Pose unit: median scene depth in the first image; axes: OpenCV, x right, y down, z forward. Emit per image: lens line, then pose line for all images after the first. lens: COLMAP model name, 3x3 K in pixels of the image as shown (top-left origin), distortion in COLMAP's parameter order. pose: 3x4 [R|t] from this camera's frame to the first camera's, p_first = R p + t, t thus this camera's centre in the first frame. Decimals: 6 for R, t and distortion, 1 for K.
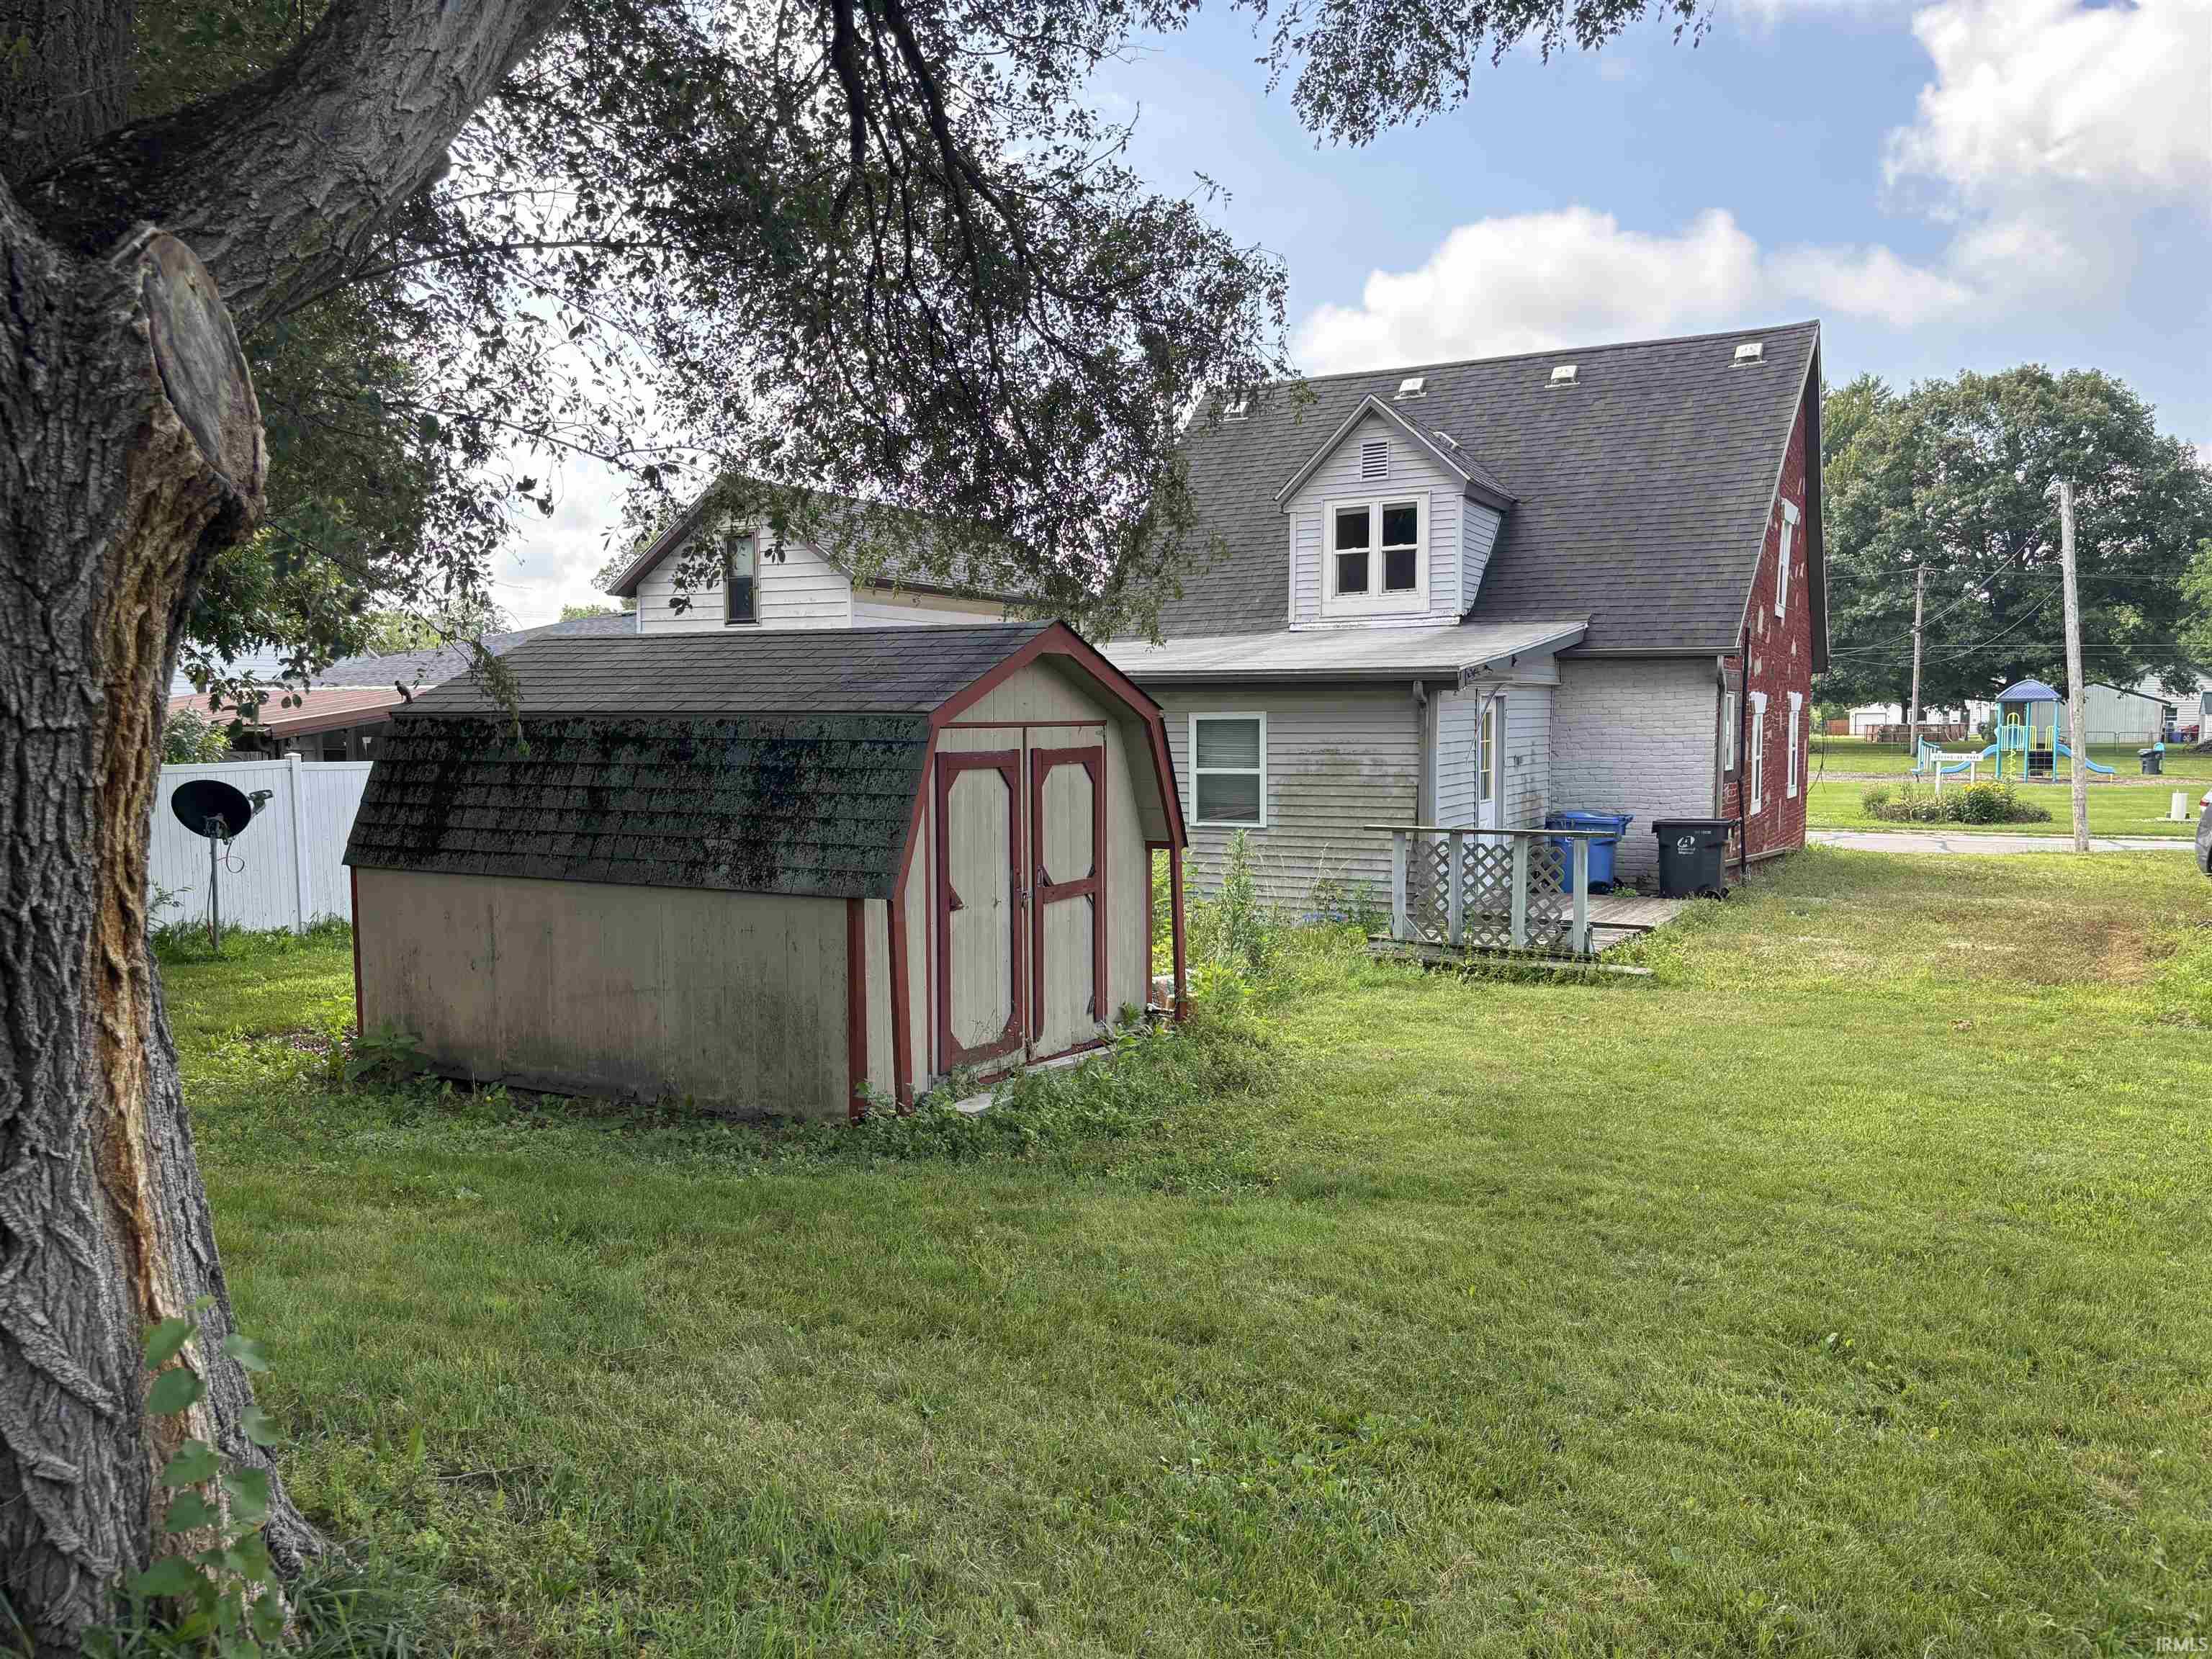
lens RADIAL K [[1676.1, 0, 1114.0], [0, 1676.1, 836.6], [0, 0, 1]] dist [0.084040, -0.085035]
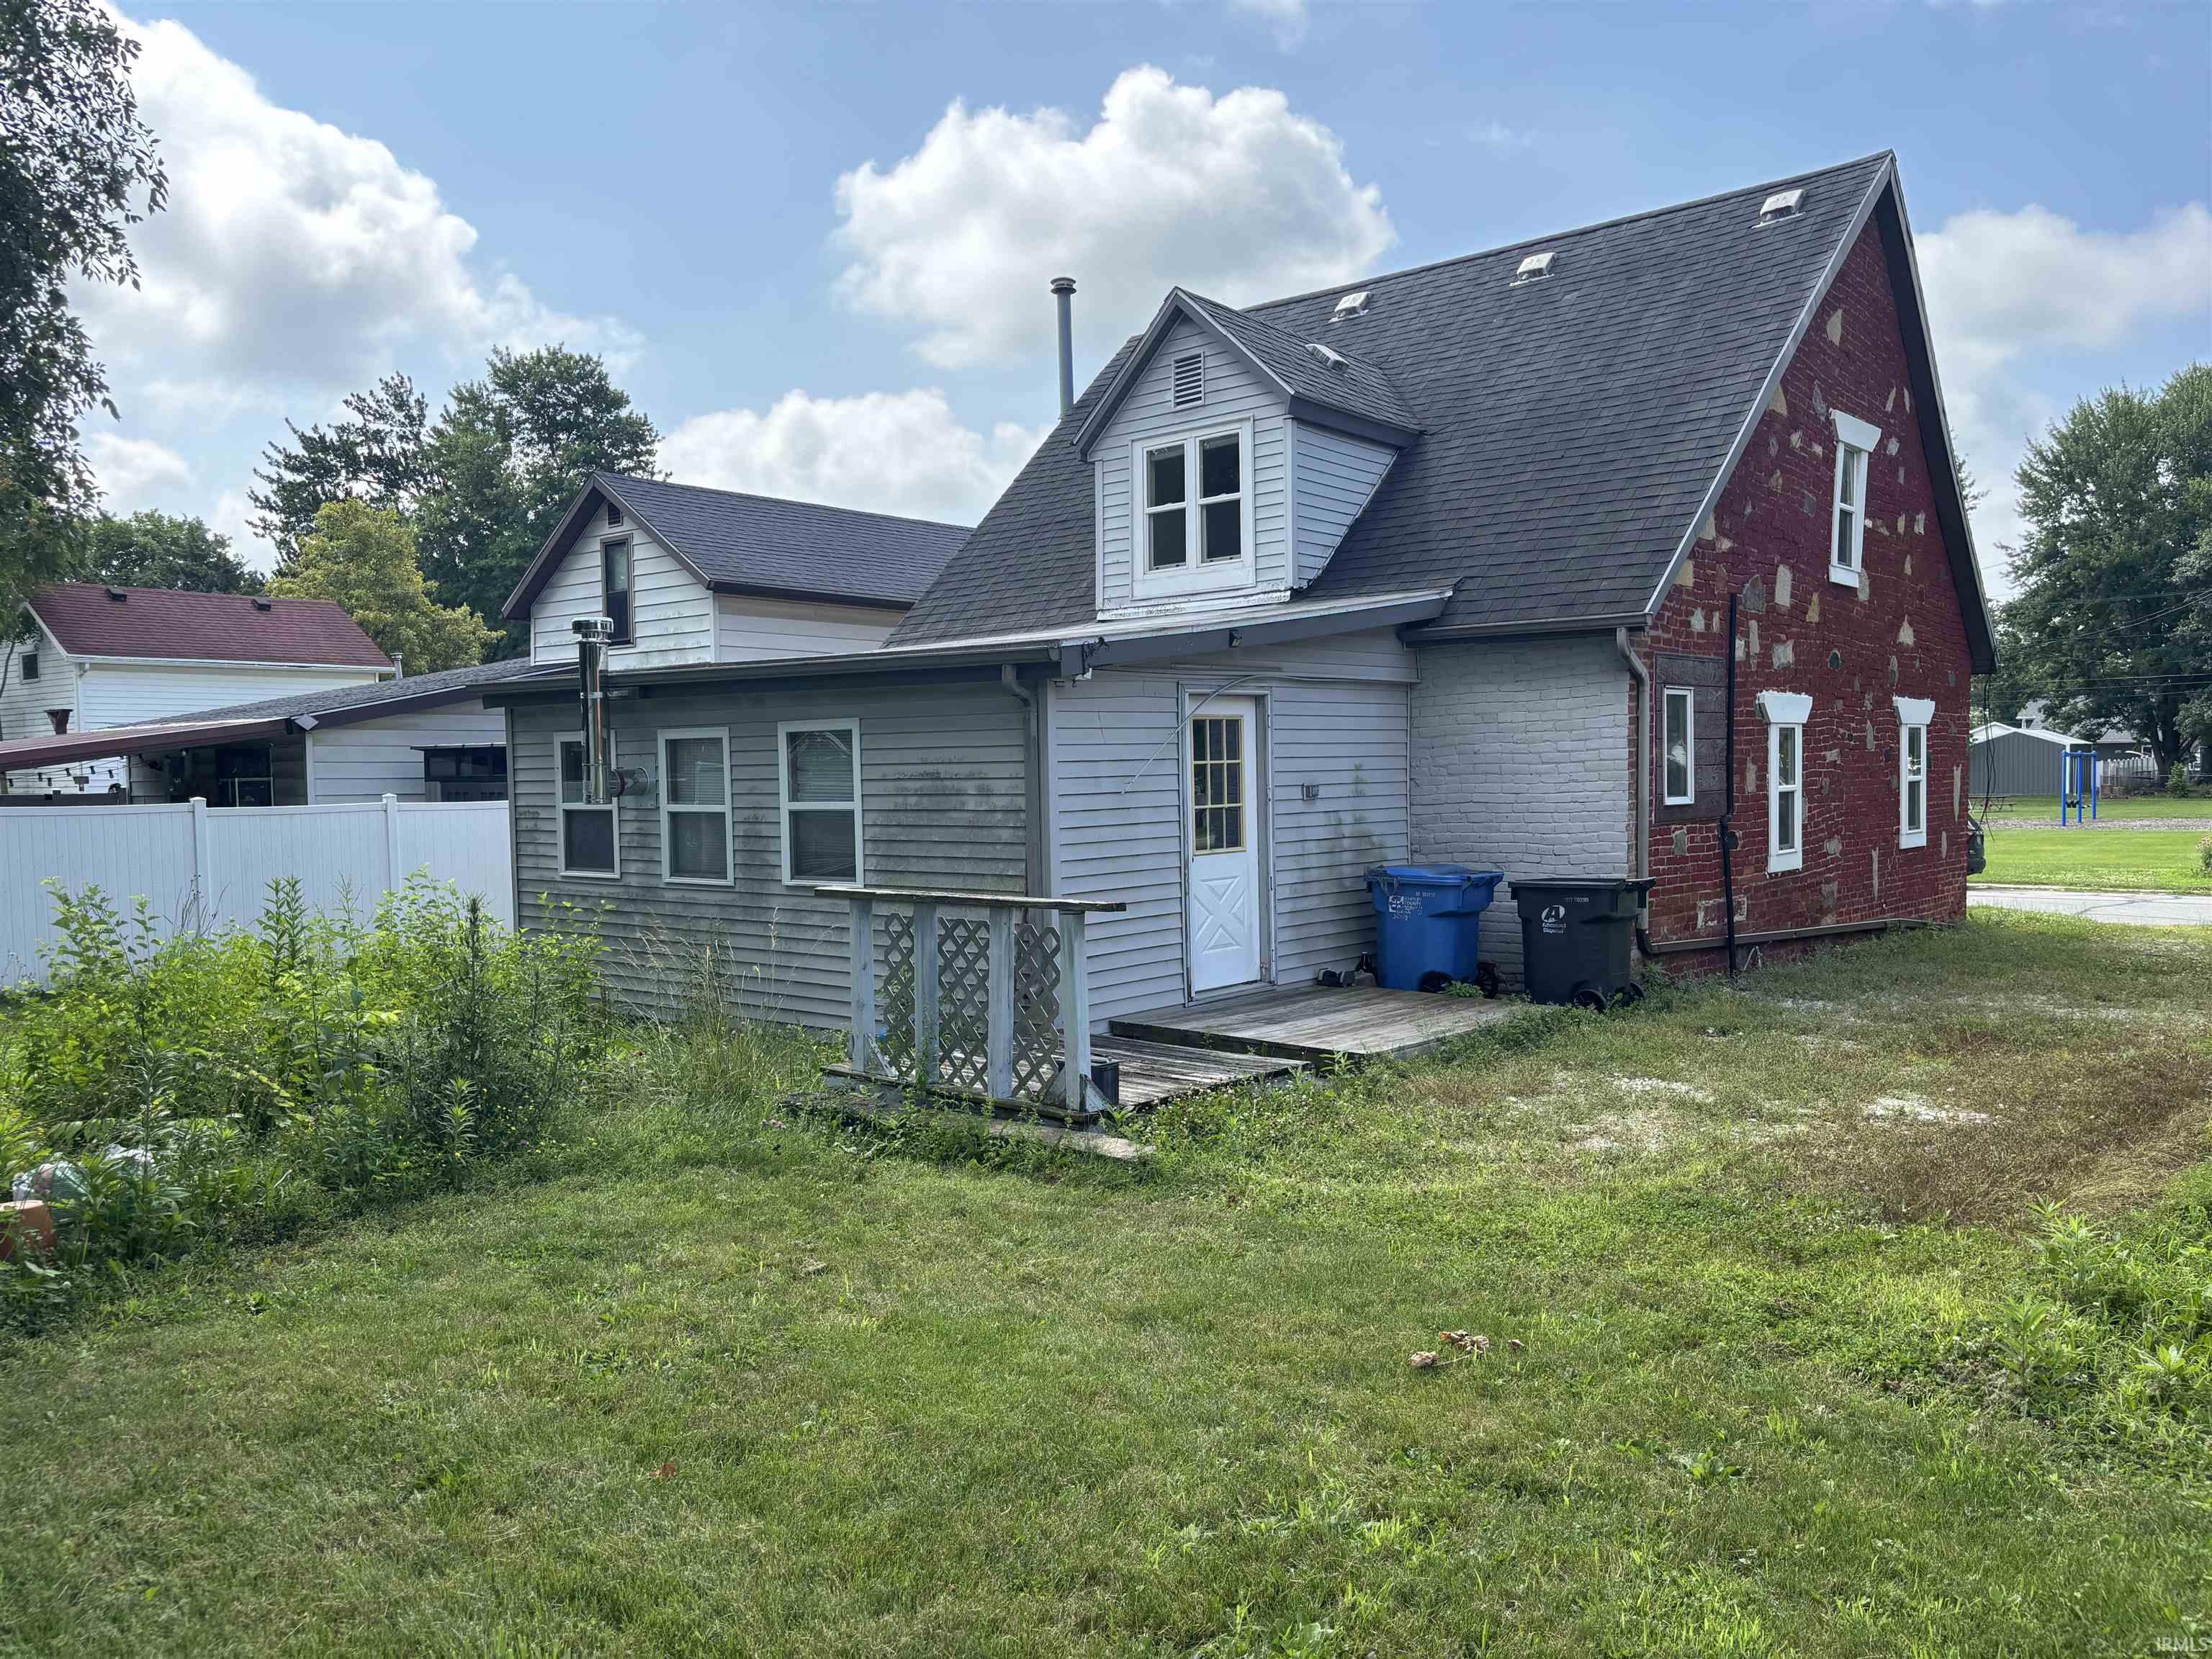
lens RADIAL K [[1658.5, 0, 1106.0], [0, 1658.5, 829.5], [0, 0, 1]] dist [0.088065, -0.077835]
pose [[0.975486, -0.002135, -0.220050, 0.283046], [-0.005776, 0.999360, -0.035303, -0.005105], [0.219984, 0.035709, 0.974850, 0.306935]]
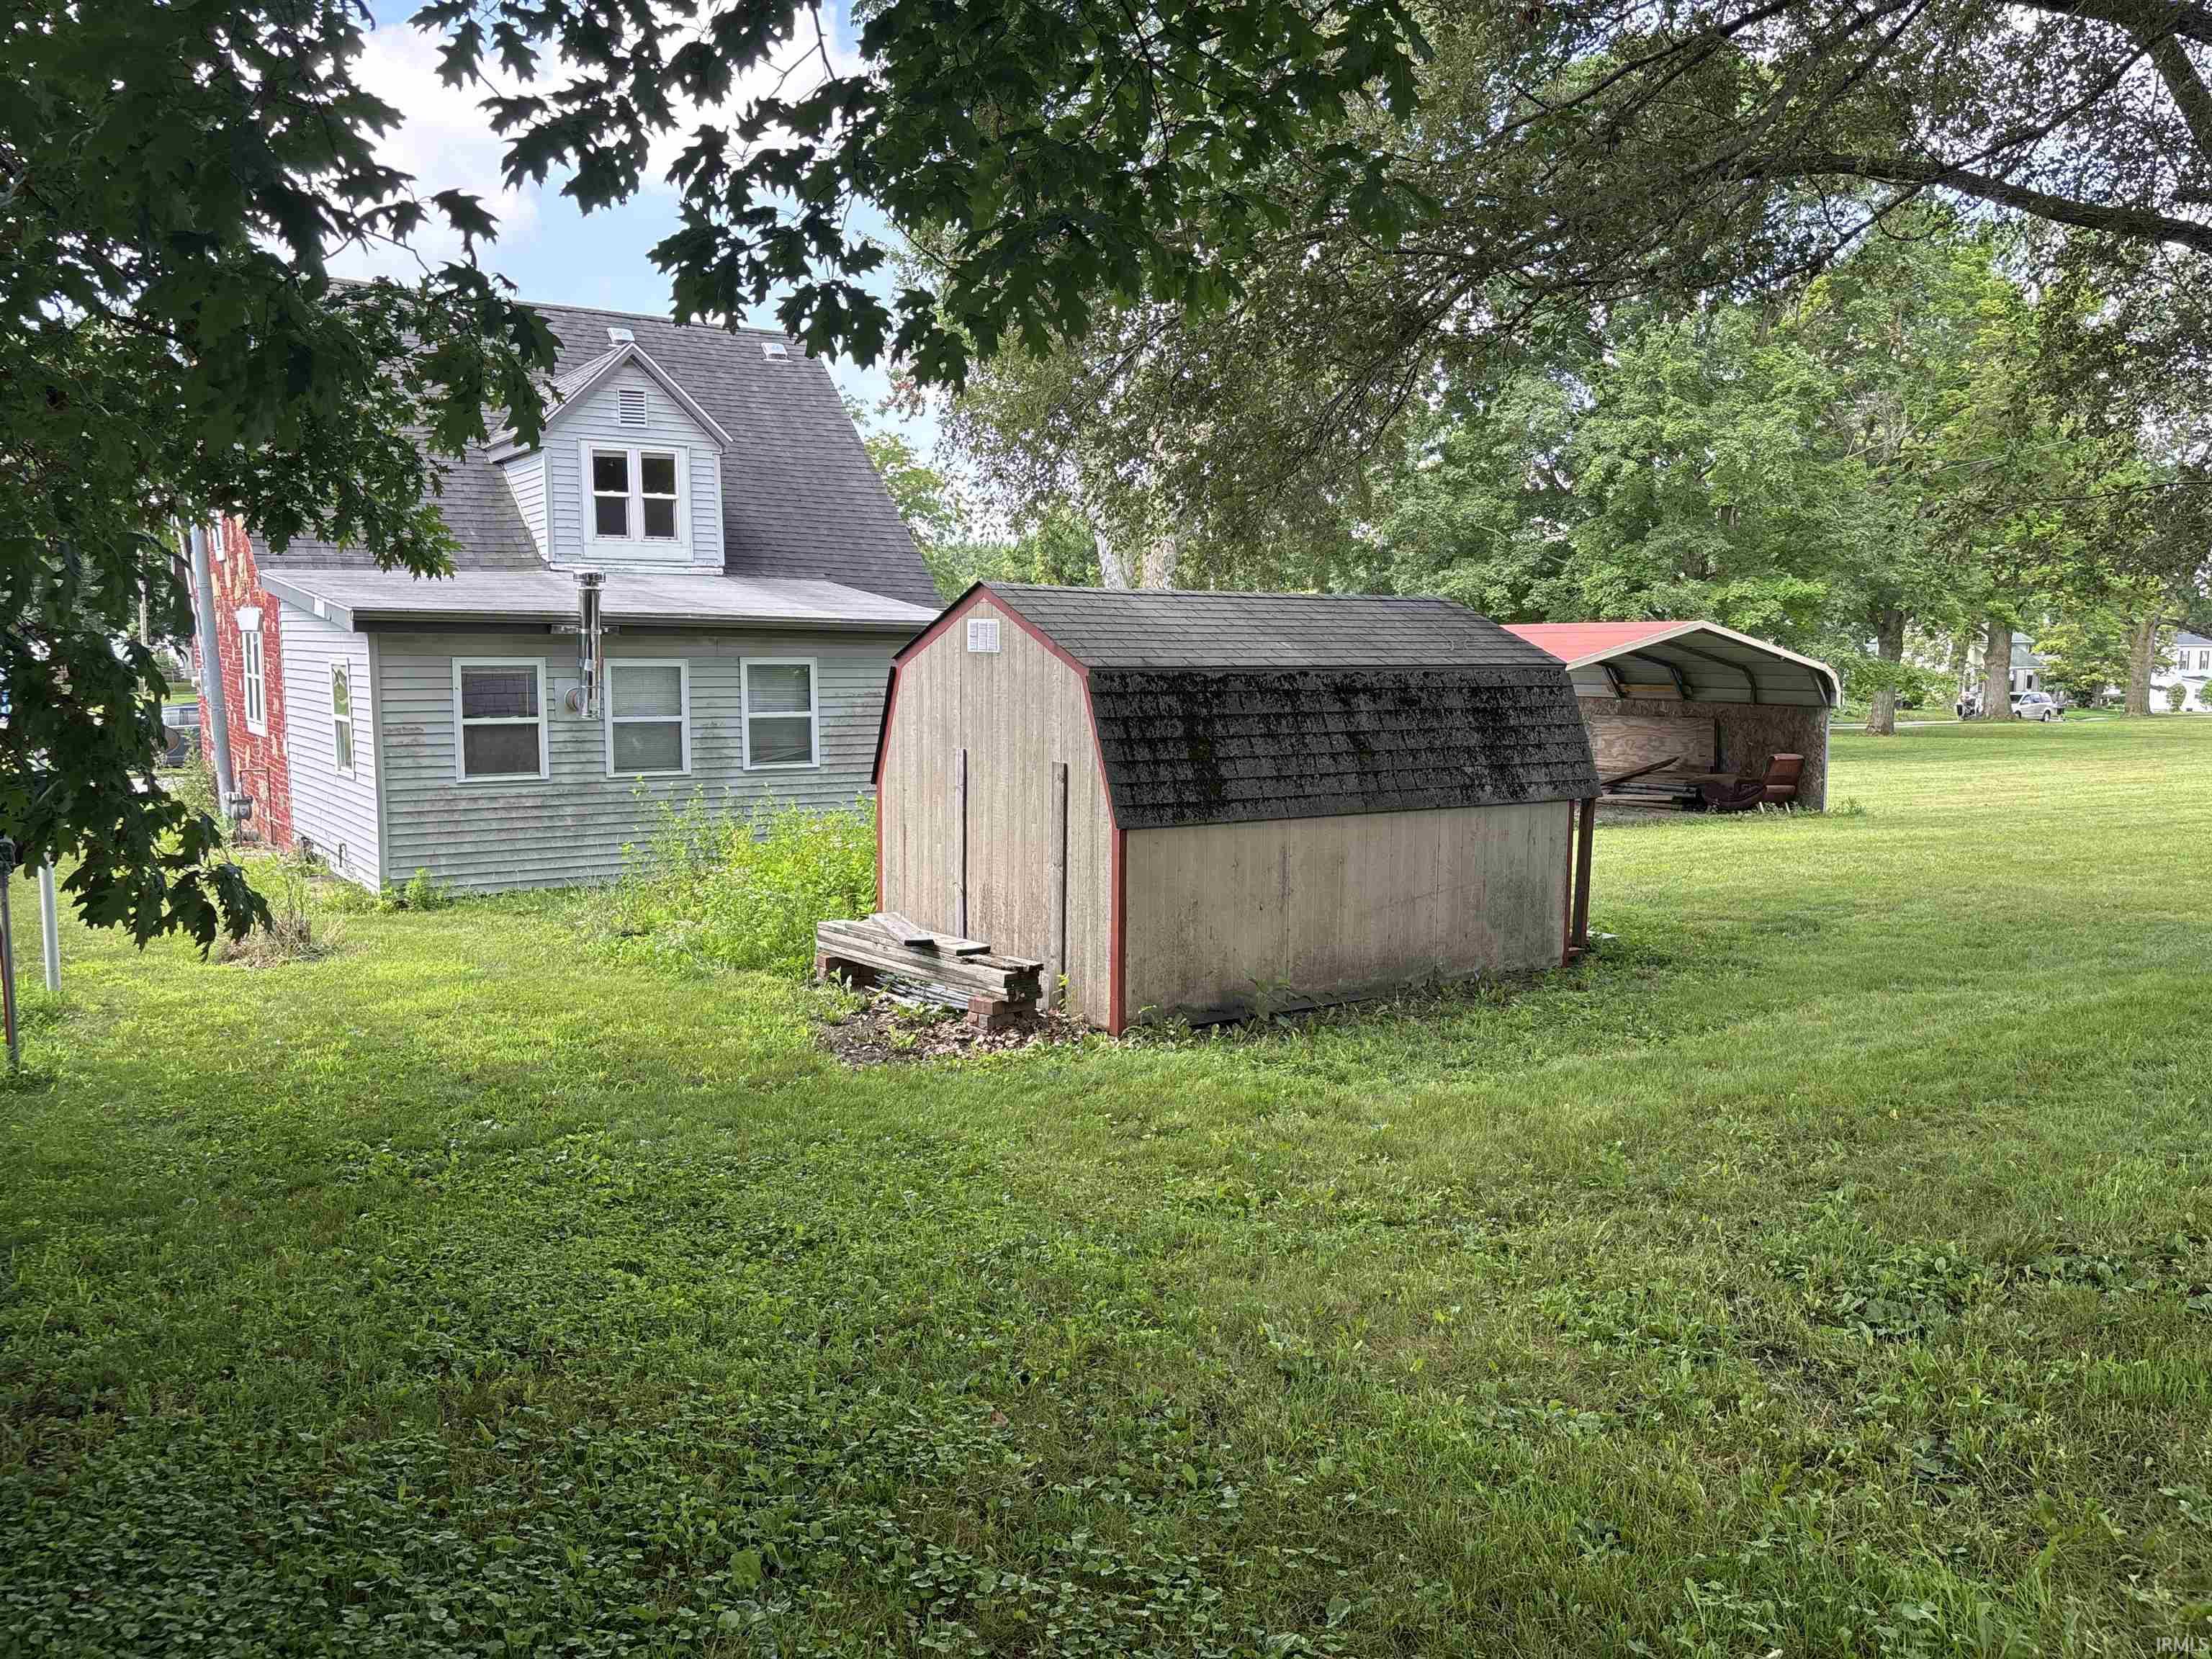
lens RADIAL K [[1658.5, 0, 1106.0], [0, 1658.5, 829.5], [0, 0, 1]] dist [0.088065, -0.077835]
pose [[0.440253, -0.089631, 0.893389, -0.659663], [0.058782, 0.995748, 0.070933, -0.025095], [-0.895947, 0.021286, 0.443650, 0.306501]]
